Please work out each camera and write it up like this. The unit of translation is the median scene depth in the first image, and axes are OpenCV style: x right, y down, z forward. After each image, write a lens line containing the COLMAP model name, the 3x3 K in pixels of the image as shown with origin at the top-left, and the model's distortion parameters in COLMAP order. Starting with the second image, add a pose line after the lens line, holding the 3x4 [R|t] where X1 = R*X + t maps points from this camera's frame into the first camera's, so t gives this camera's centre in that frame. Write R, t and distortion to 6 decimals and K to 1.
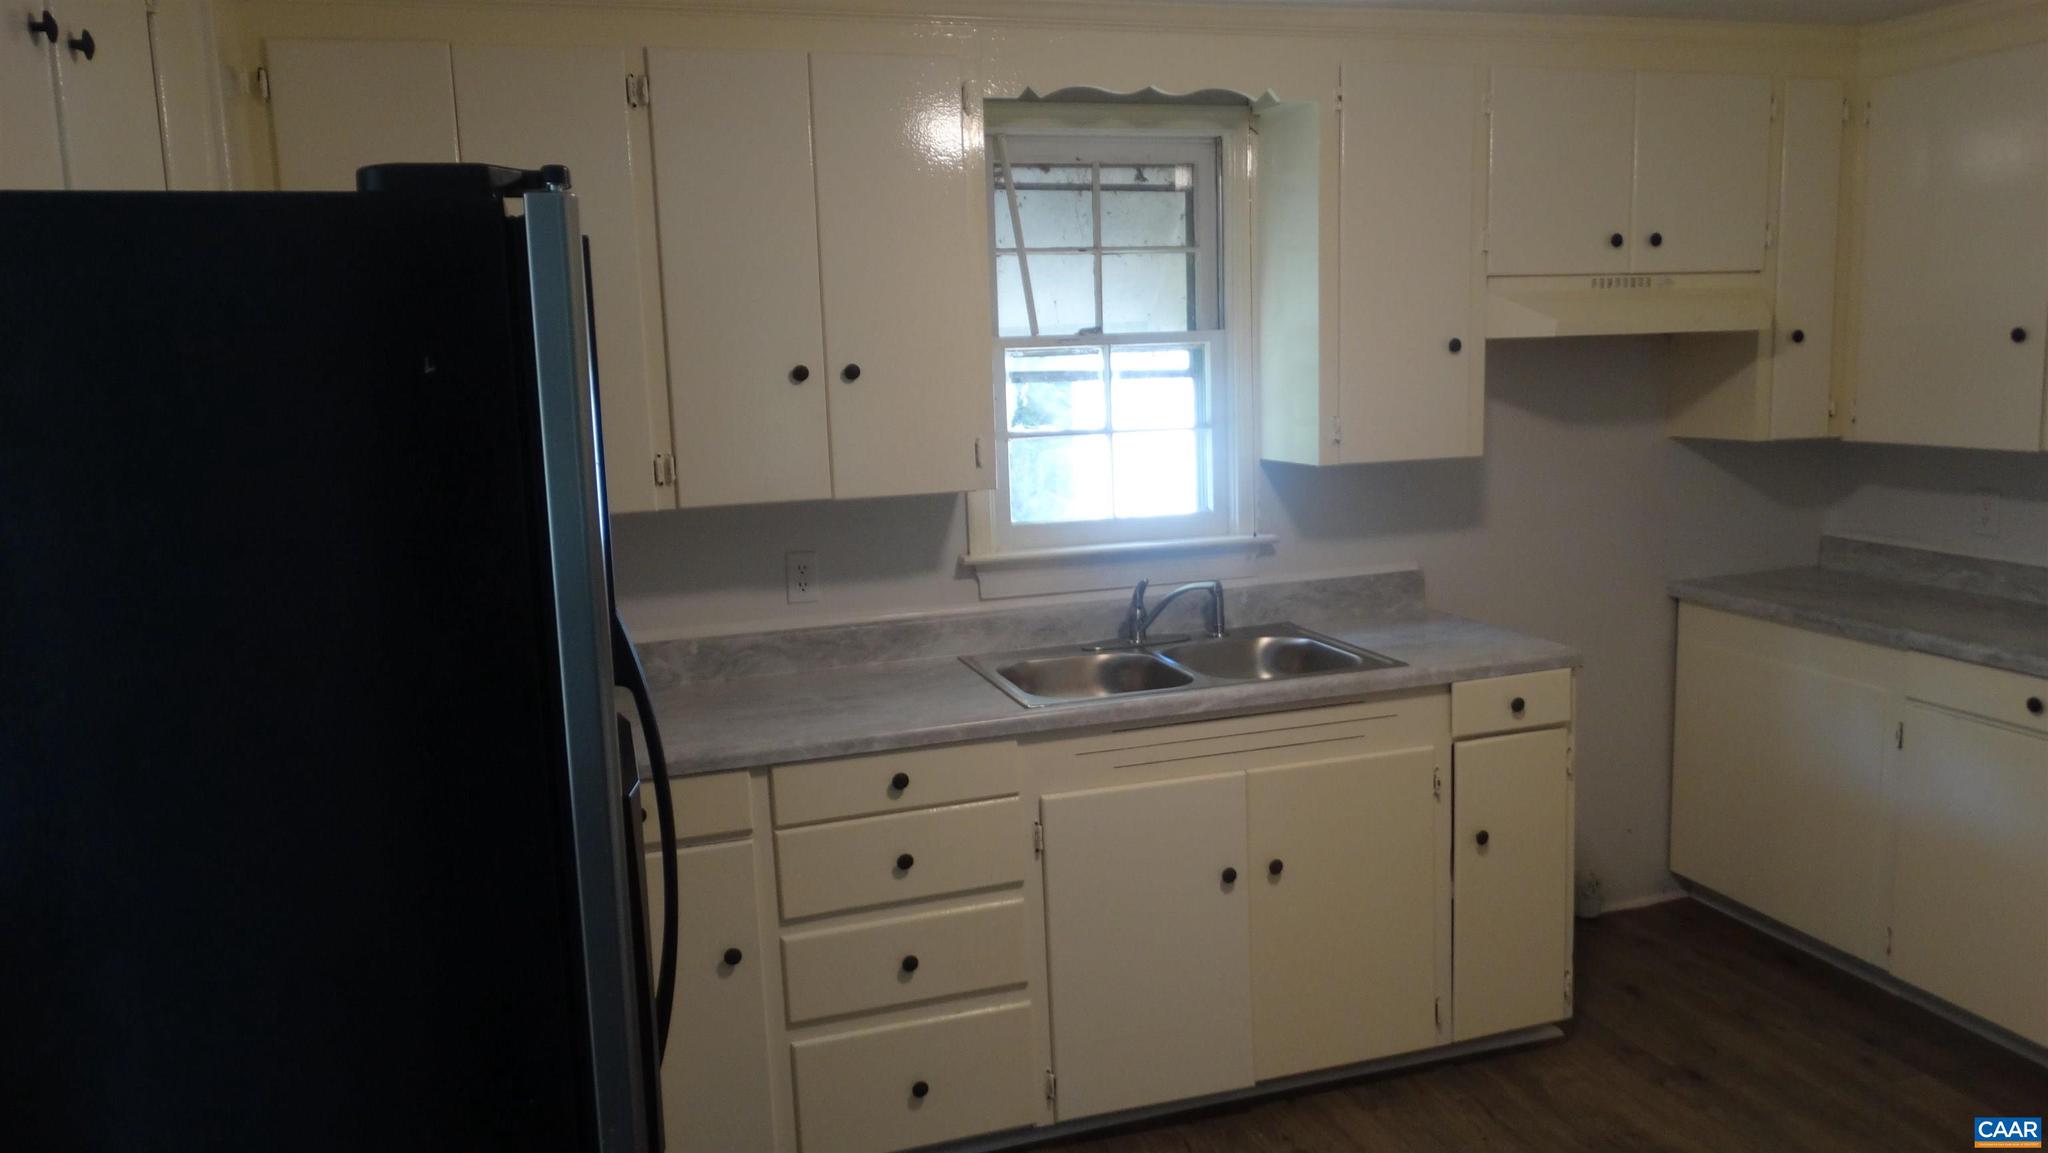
lens RADIAL K [[1471.4, 0, 1019.2], [0, 1471.4, 570.8], [0, 0, 1]] dist [0.001429, -0.001909]
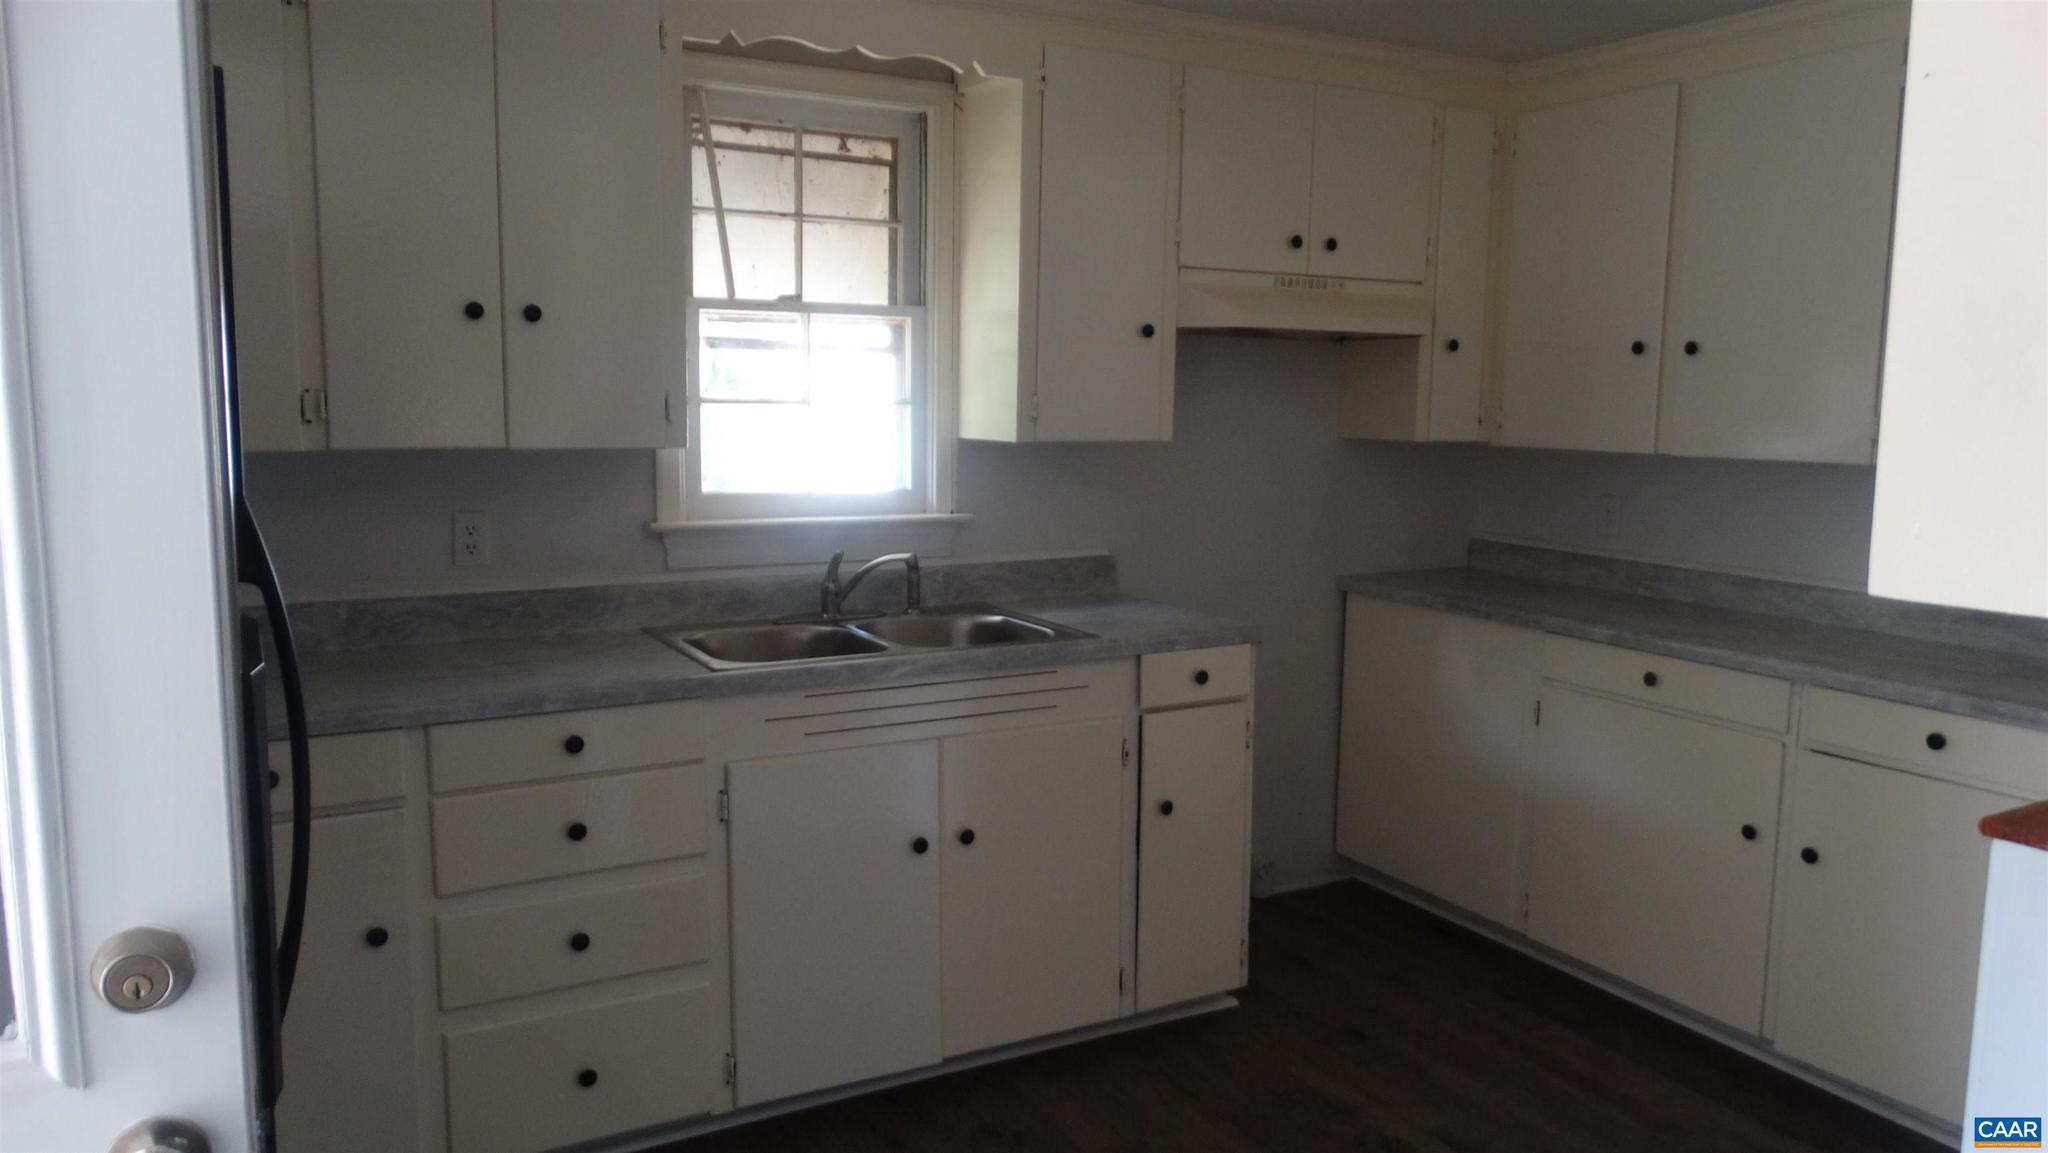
lens RADIAL K [[1471.4, 0, 1022.4], [0, 1471.4, 574.0], [0, 0, 1]] dist [0.001429, -0.001909]
pose [[0.978006, 0.023039, 0.207303, 0.001320], [-0.017954, 0.999491, -0.026379, 0.044124], [-0.207805, 0.022077, 0.977921, 0.017496]]
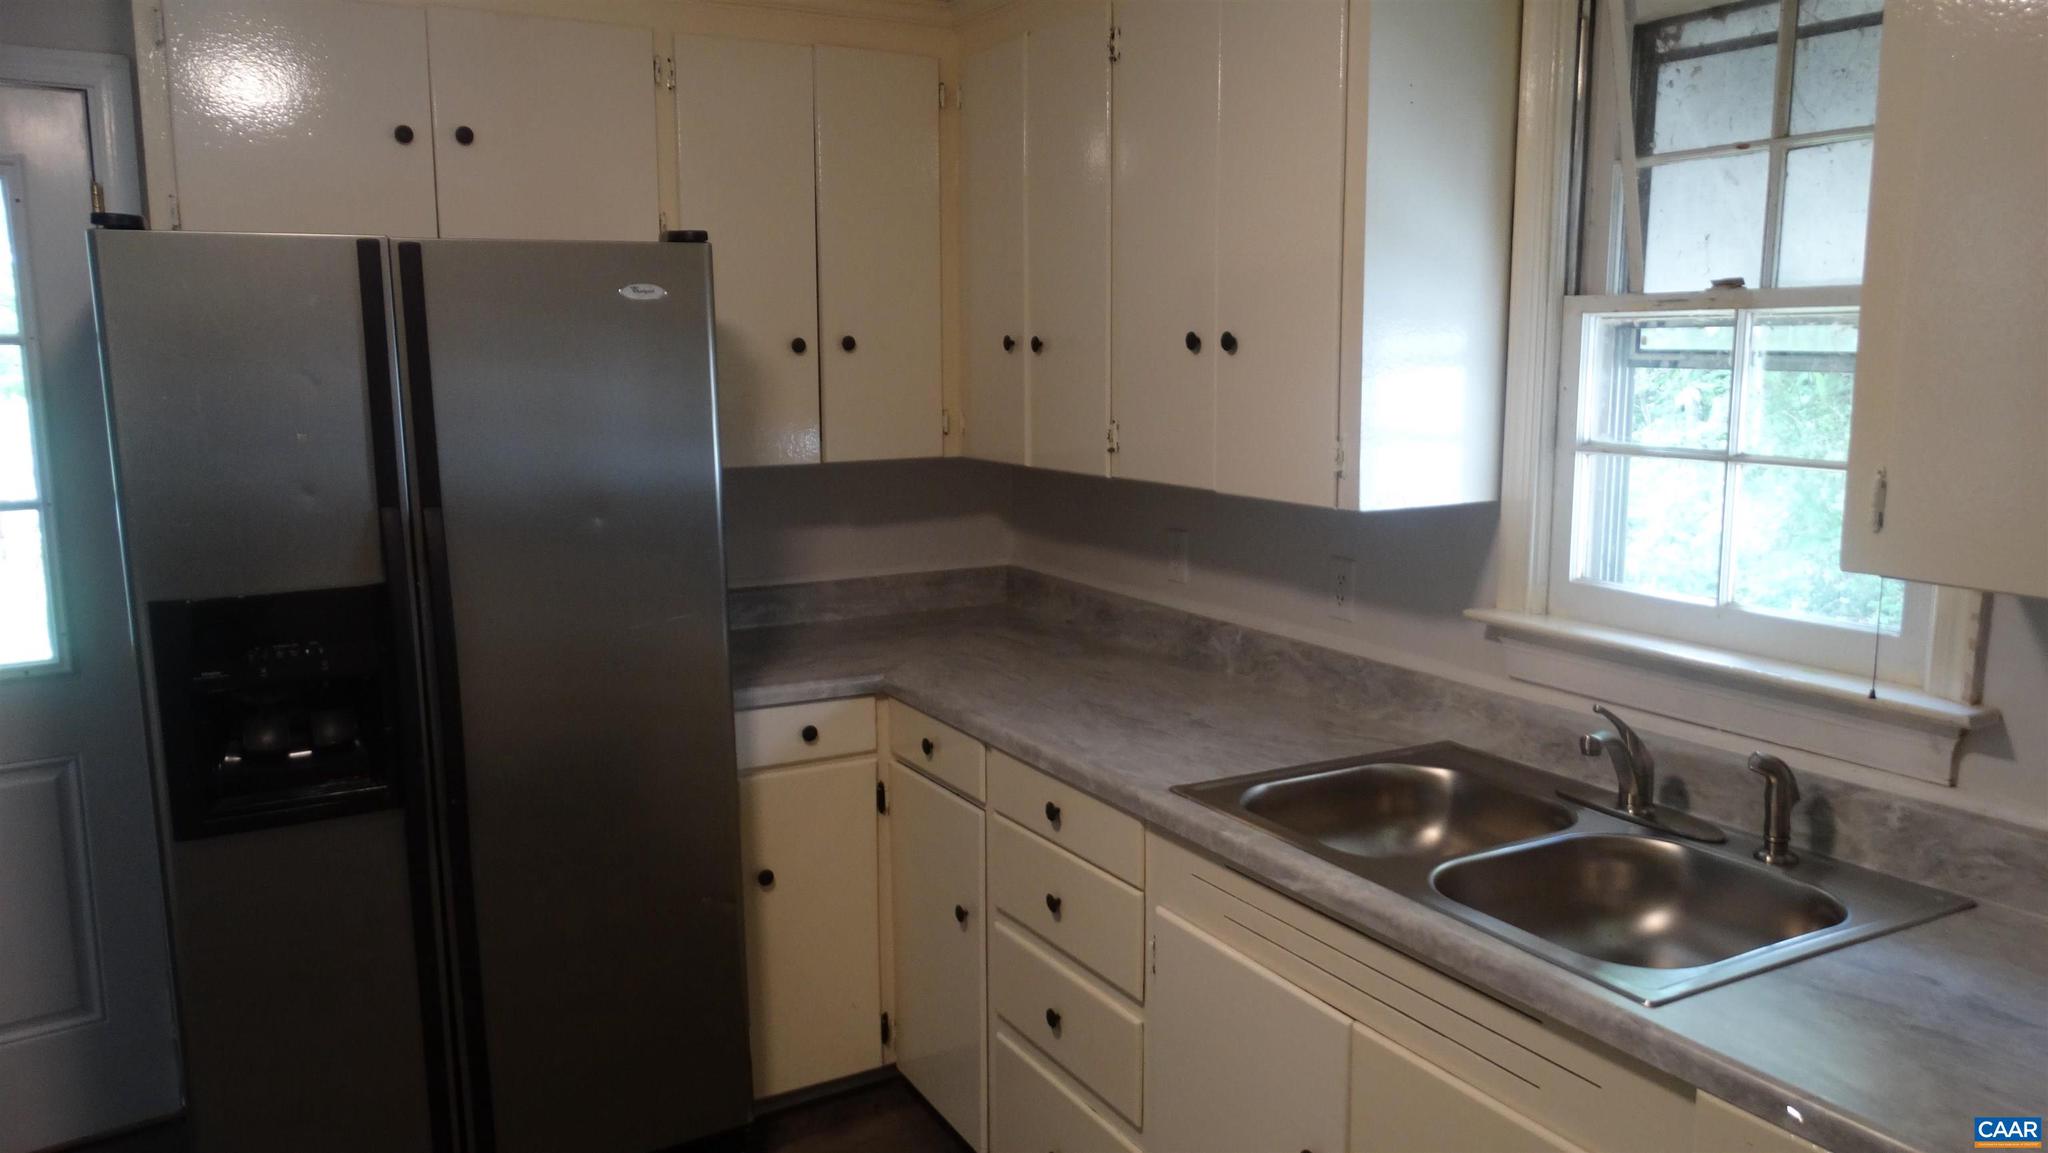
lens RADIAL K [[1471.4, 0, 1008.4], [0, 1471.4, 559.8], [0, 0, 1]] dist [0.001429, -0.001909]
pose [[0.201880, 0.177708, -0.963153, 0.593703], [-0.136956, 0.978861, 0.151900, -0.108601], [0.969787, 0.101244, 0.221951, 0.617872]]
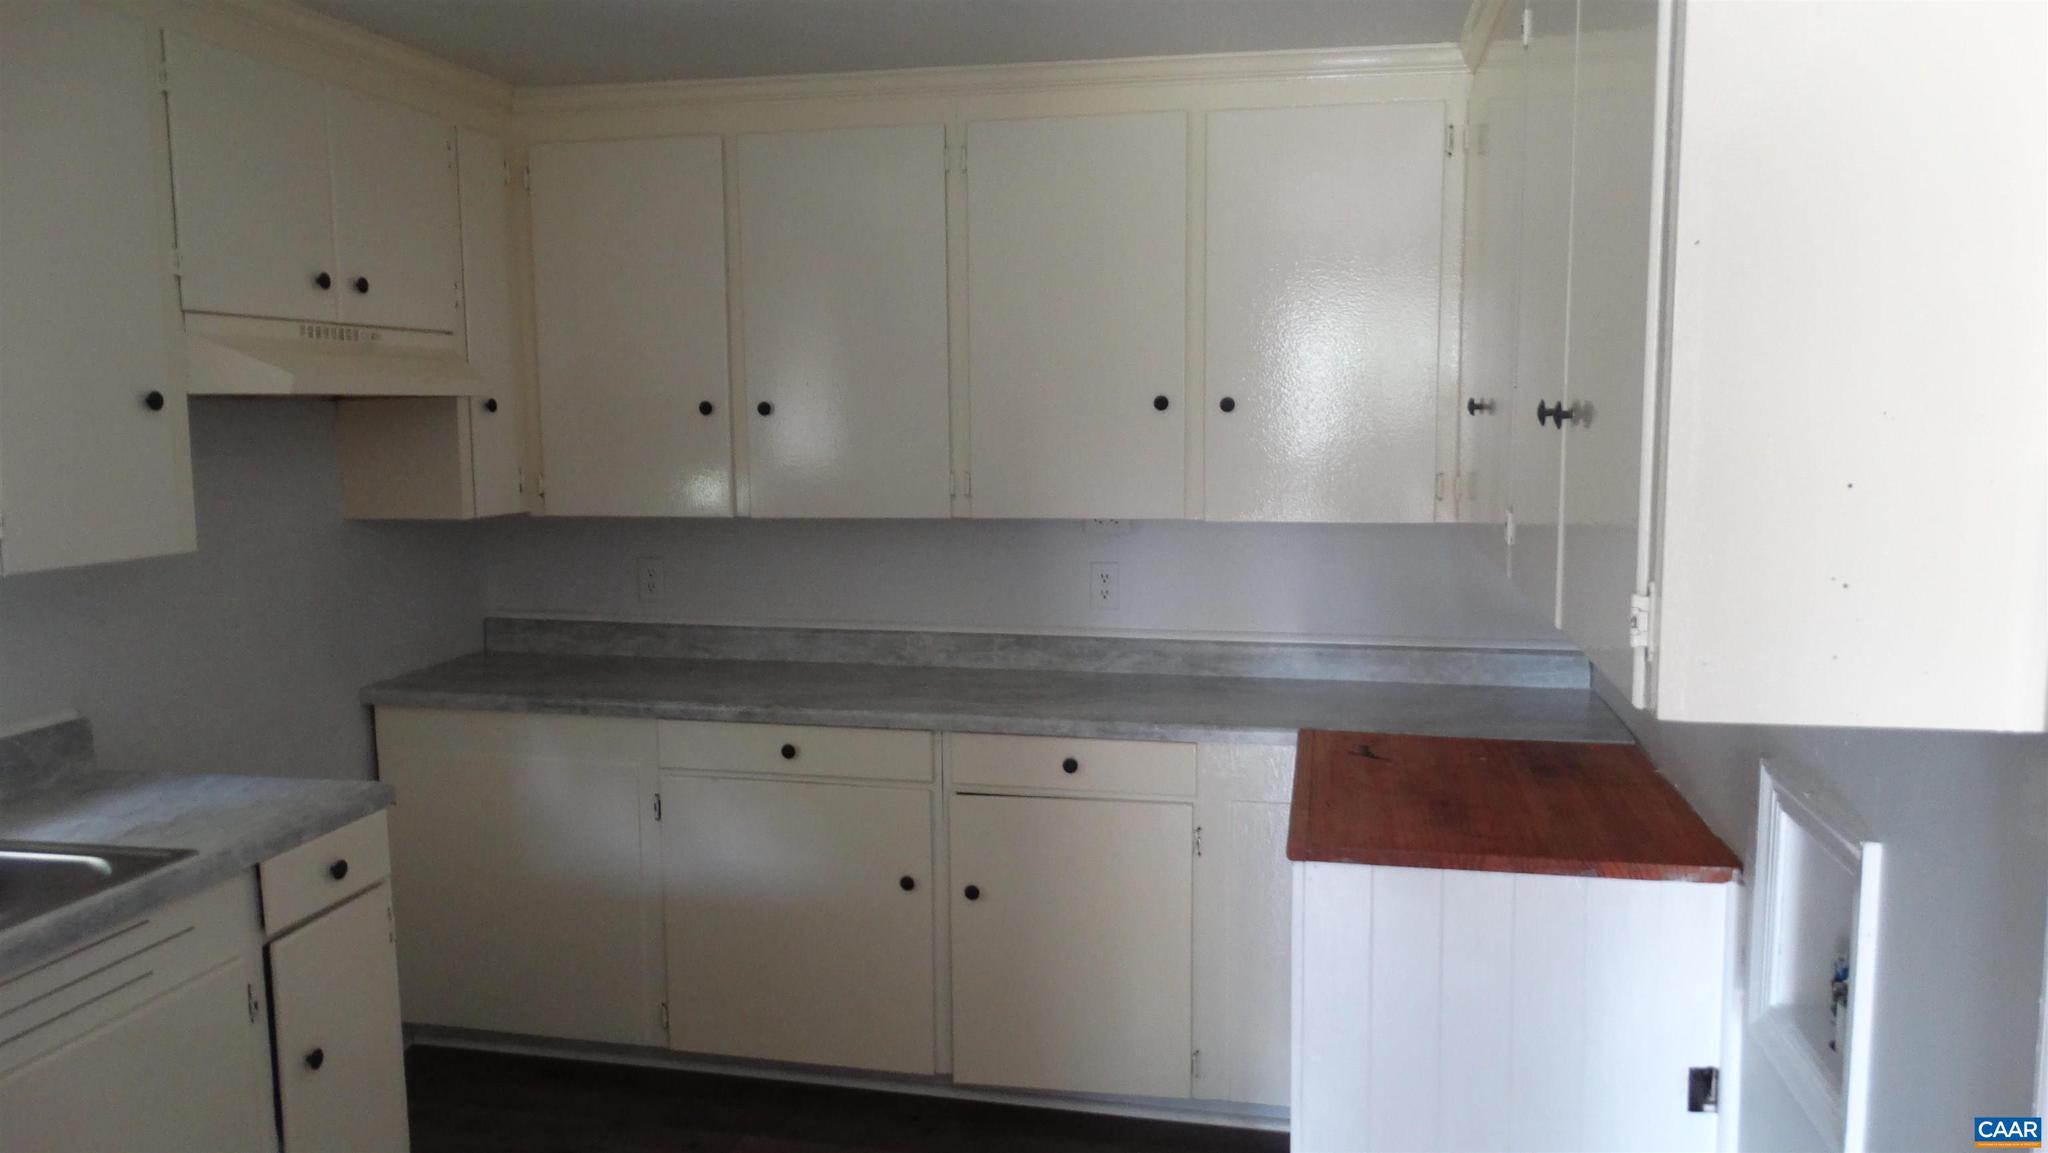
lens RADIAL K [[1471.4, 0, 1035.9], [0, 1471.4, 573.5], [0, 0, 1]] dist [0.001429, -0.001909]
pose [[0.484394, -0.068114, 0.872194, -0.129110], [0.120229, 0.992688, 0.010752, -0.024046], [-0.866549, 0.099655, 0.489041, 0.273005]]
